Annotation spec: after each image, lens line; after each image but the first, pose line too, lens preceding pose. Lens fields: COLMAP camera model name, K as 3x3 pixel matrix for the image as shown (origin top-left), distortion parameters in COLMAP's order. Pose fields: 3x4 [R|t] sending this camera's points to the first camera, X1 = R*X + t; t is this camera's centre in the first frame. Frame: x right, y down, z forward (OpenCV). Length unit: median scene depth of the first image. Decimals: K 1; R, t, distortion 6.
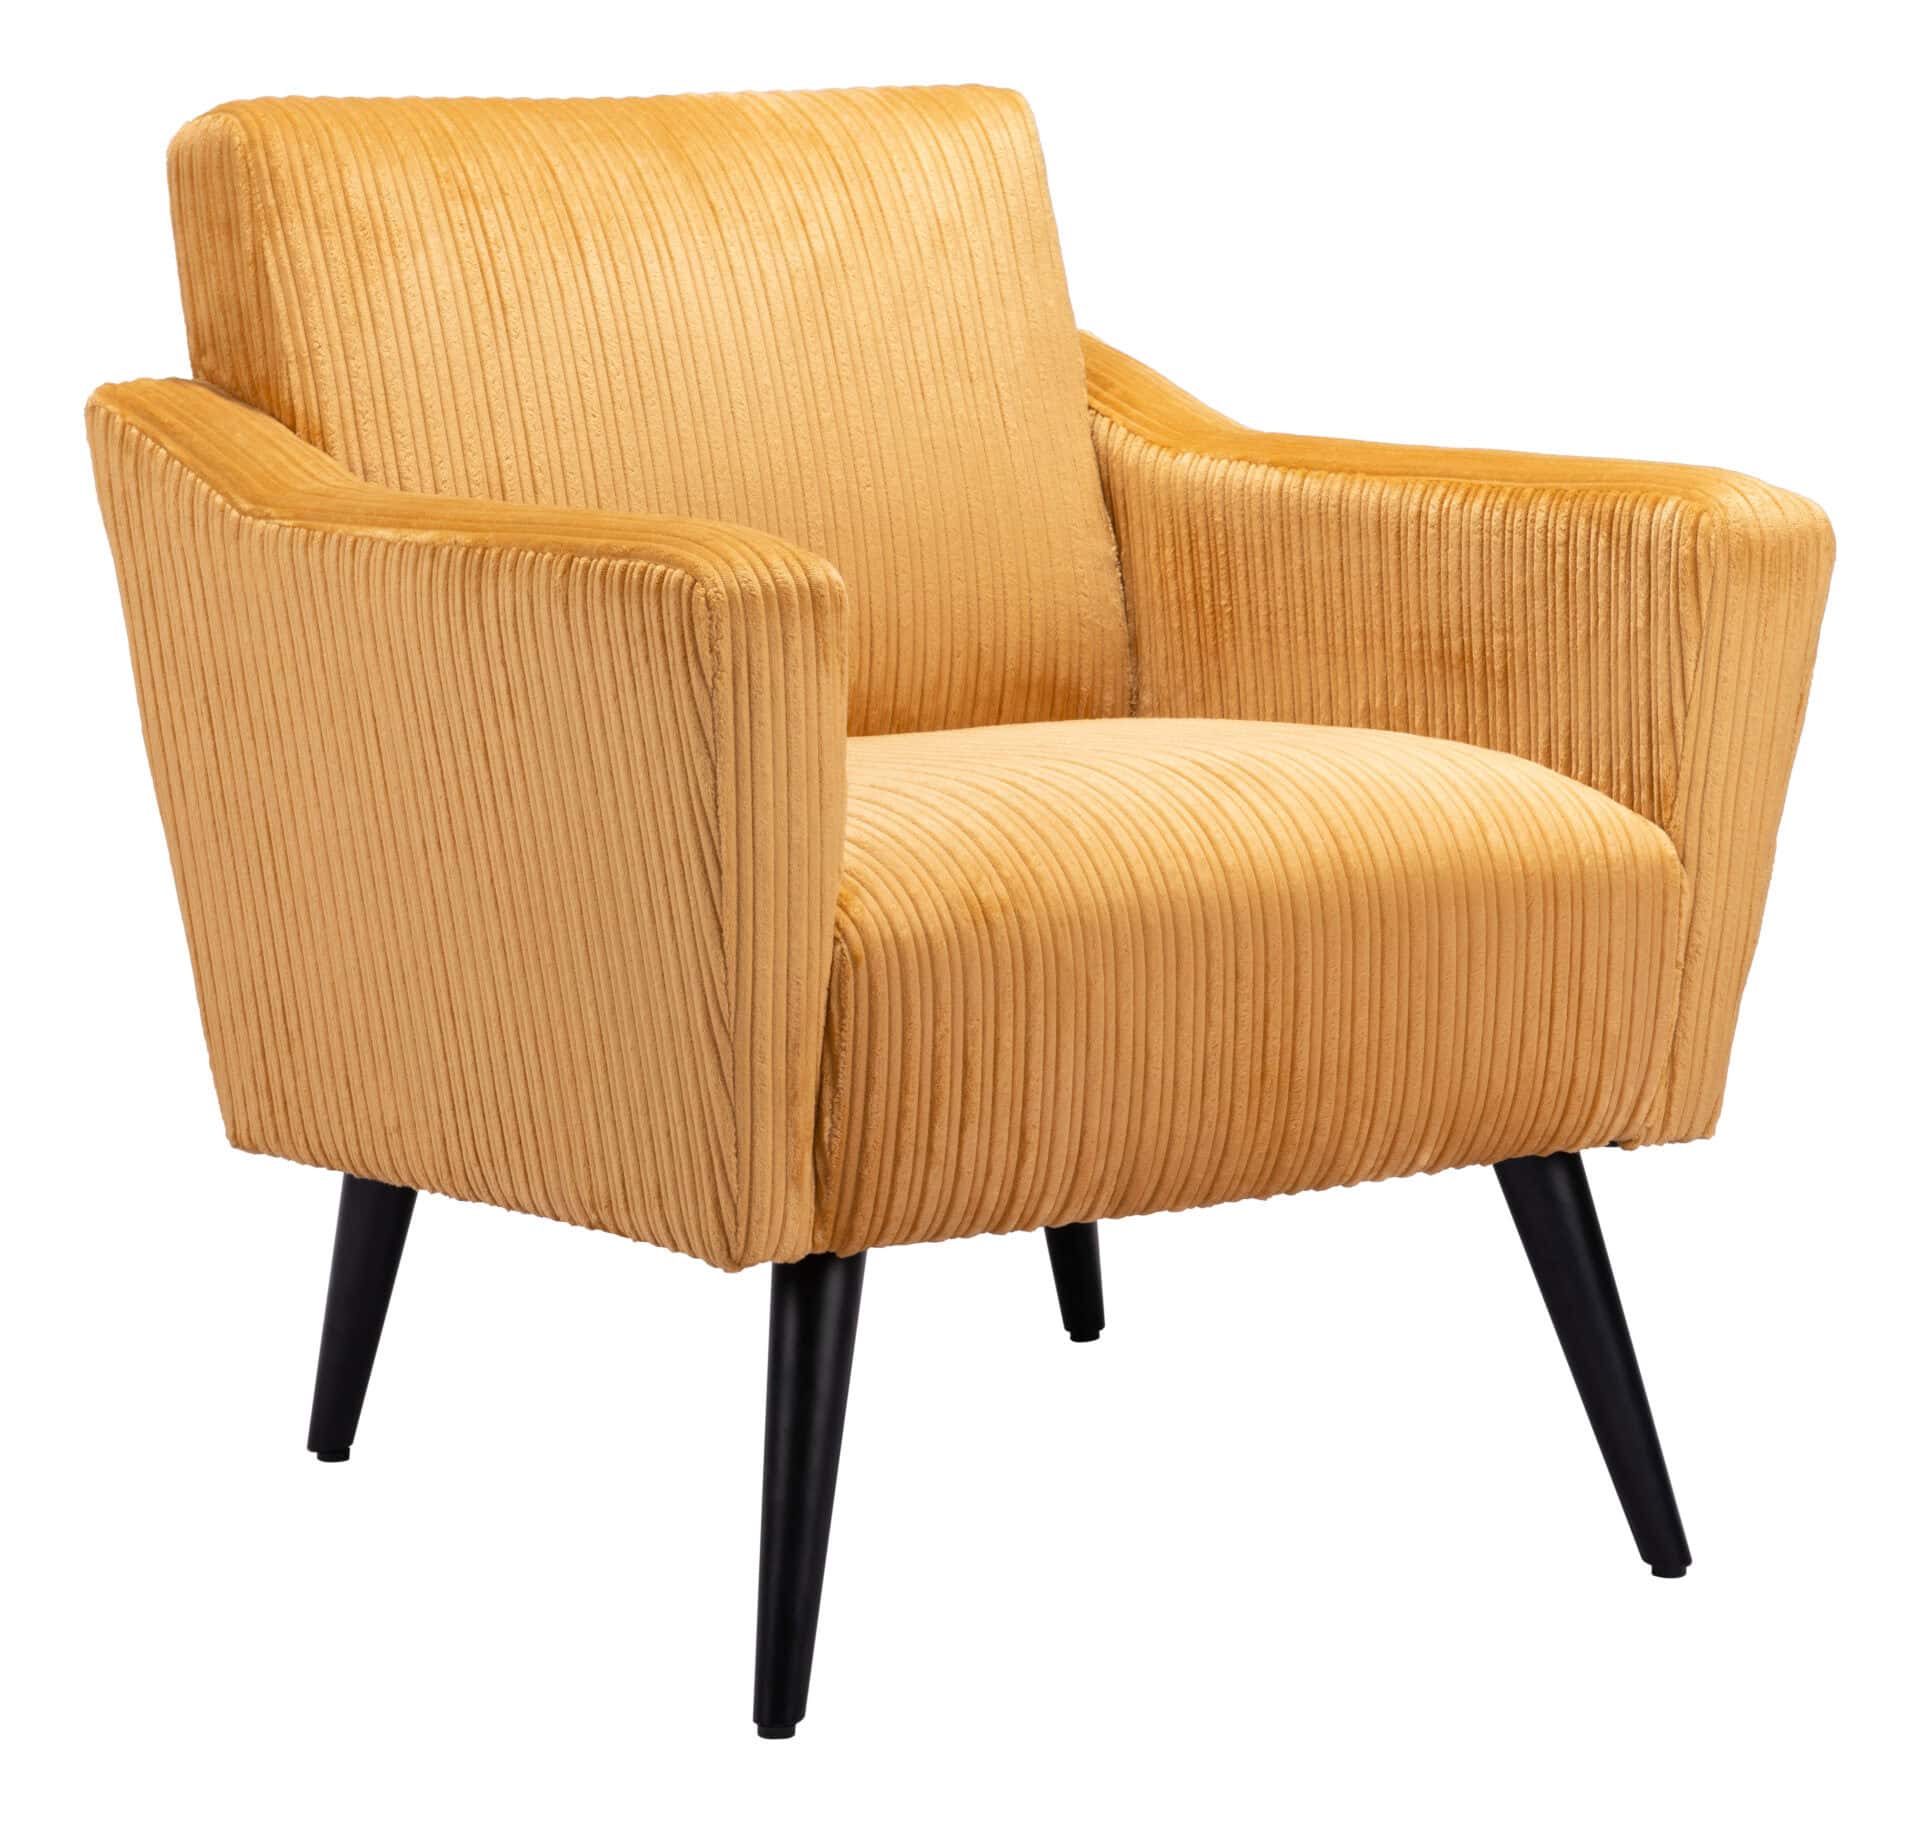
lens RADIAL K [[4637.9, 0, 960.0], [0, 4637.9, 911.6], [0, 0, 1]] dist [-0.136749, 0.000000]
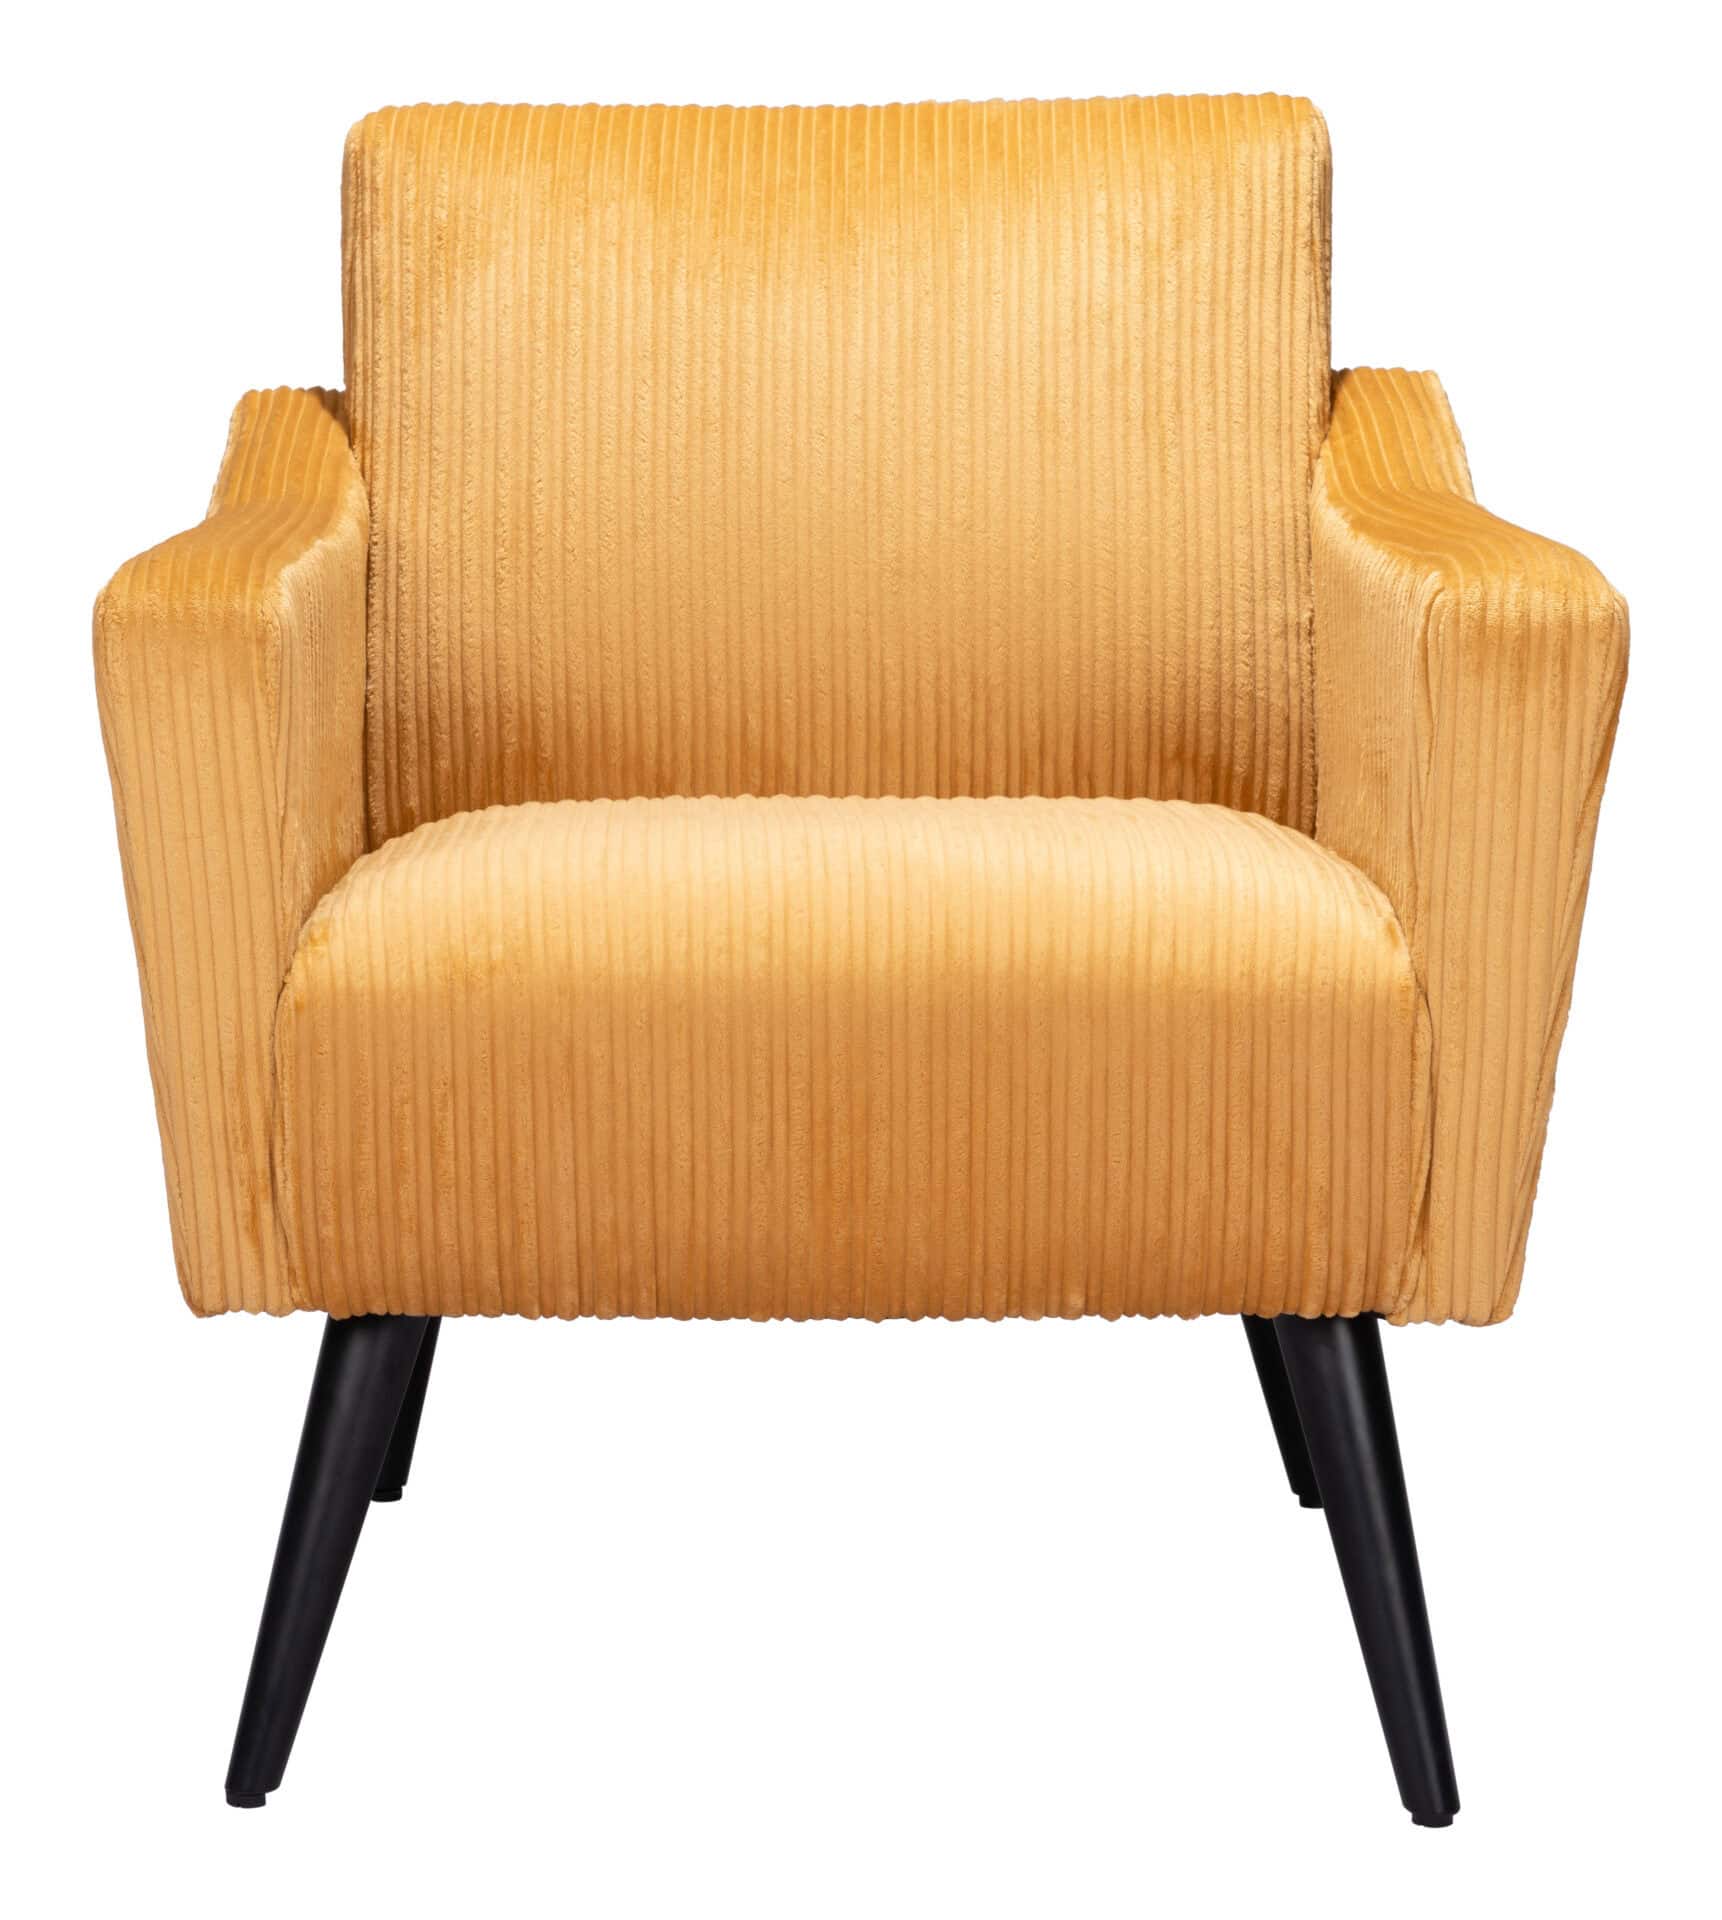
lens RADIAL K [[5335.5, 0, 861.2], [0, 5335.5, 959.1], [0, 0, 1]] dist [-0.299957, 0.000000]
pose [[0.874496, 0.082549, -0.477956, 0.494164], [-0.088360, 0.996035, 0.010359, -0.016987], [0.476916, 0.033173, 0.878323, 0.071768]]
